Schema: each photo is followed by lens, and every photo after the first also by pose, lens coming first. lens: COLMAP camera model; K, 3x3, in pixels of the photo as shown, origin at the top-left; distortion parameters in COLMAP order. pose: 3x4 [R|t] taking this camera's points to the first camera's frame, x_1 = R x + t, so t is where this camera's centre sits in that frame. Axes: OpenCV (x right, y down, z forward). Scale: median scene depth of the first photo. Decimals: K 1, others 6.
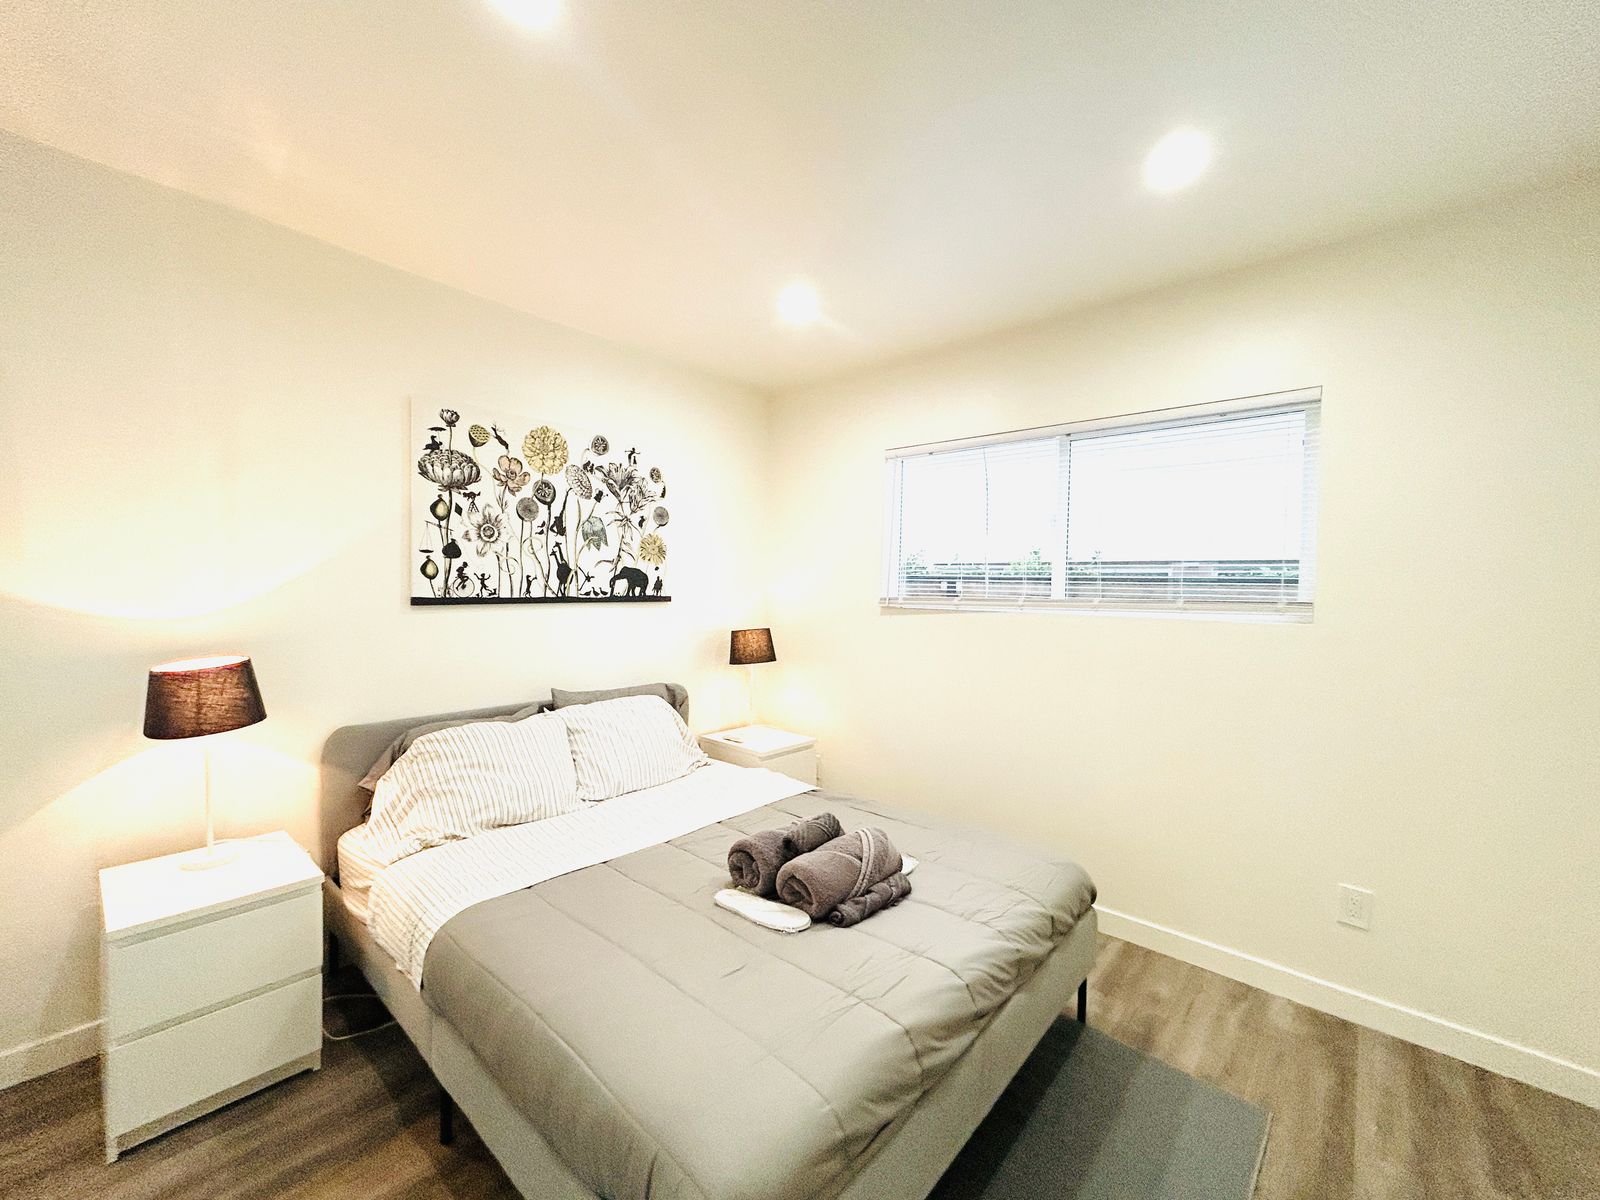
lens RADIAL K [[648.2, 0, 790.5], [0, 648.2, 593.1], [0, 0, 1]] dist [-0.004087, 0.002380]
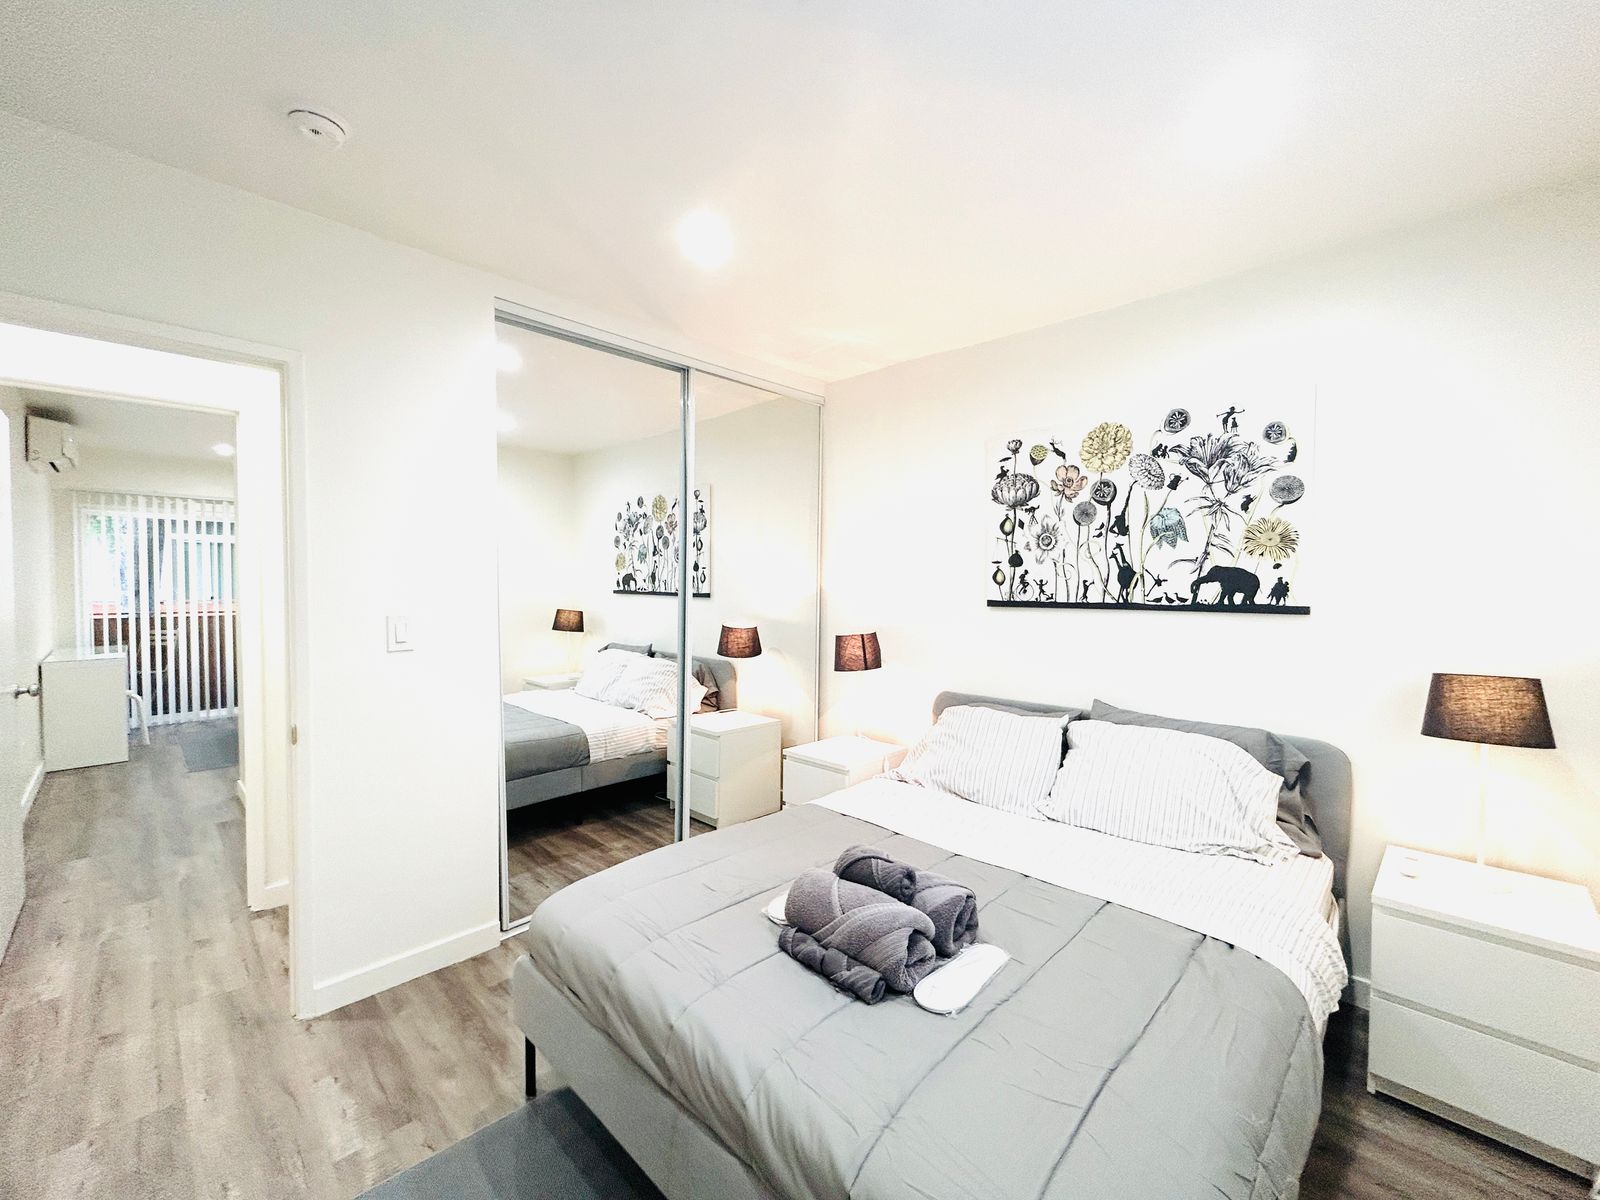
lens RADIAL K [[648.2, 0, 808.6], [0, 648.2, 591.3], [0, 0, 1]] dist [-0.004087, 0.002380]
pose [[-0.032308, 0.002522, -0.999475, 0.565106], [-0.010636, 0.999939, 0.002867, -0.008358], [0.999421, 0.010723, -0.032279, 0.579503]]
